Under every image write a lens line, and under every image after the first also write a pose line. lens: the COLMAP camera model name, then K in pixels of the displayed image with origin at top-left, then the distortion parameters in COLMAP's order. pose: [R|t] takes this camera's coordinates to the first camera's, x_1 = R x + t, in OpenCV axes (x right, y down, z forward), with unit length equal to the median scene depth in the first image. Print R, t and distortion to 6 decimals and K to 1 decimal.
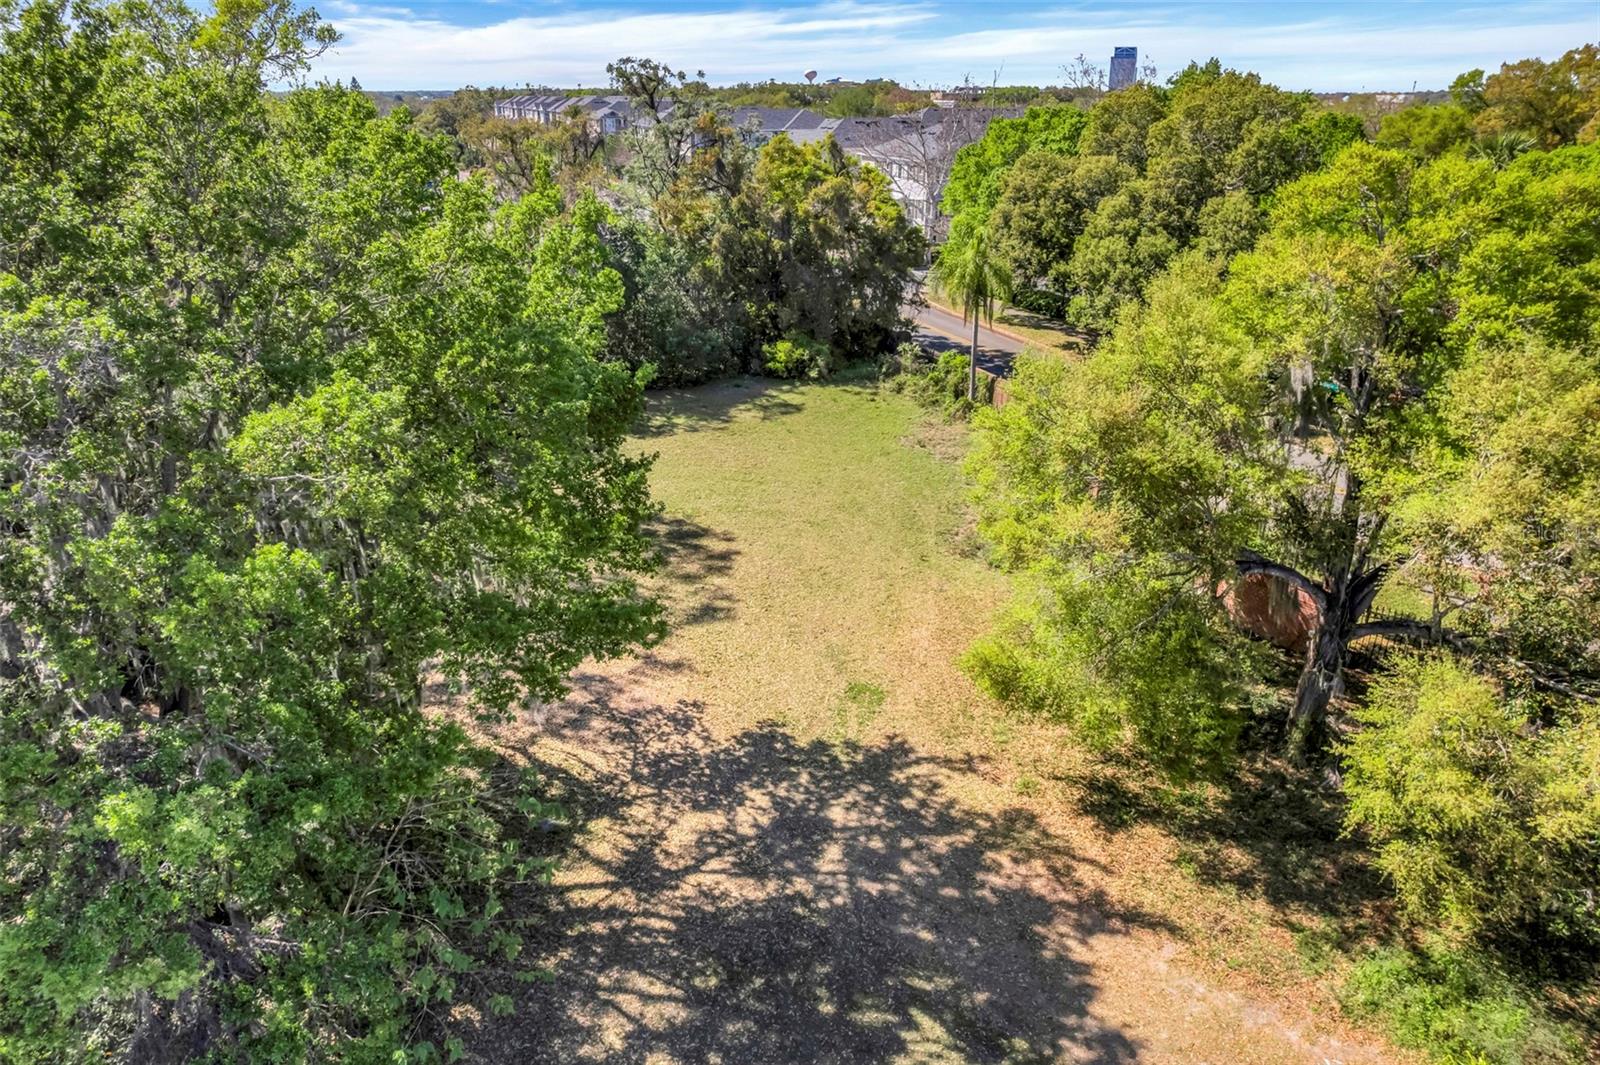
lens RADIAL K [[1027.4, 0, 799.1], [0, 1027.4, 536.6], [0, 0, 1]] dist [-0.038797, 0.013571]
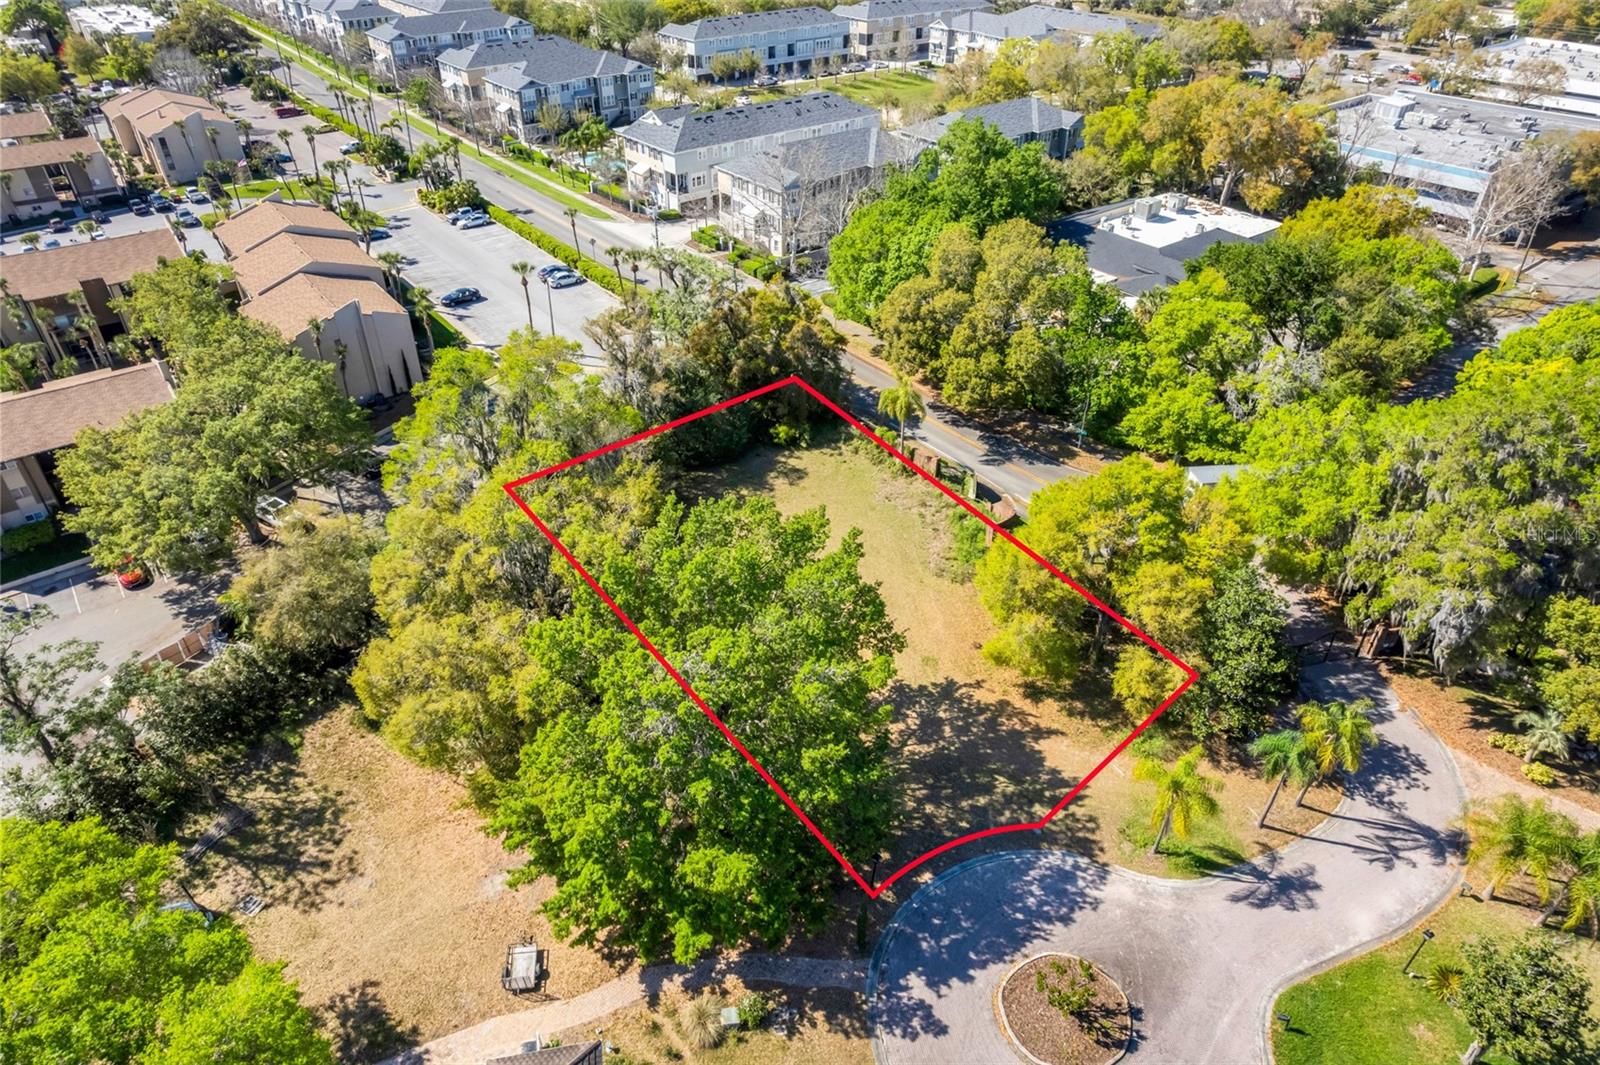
lens RADIAL K [[1027.4, 0, 799.4], [0, 1027.4, 534.0], [0, 0, 1]] dist [-0.038797, 0.013571]
pose [[0.962620, -0.156948, 0.220751, -0.866866], [0.110222, 0.971460, 0.210040, -0.822380], [-0.247416, -0.177858, 0.952445, -1.442878]]
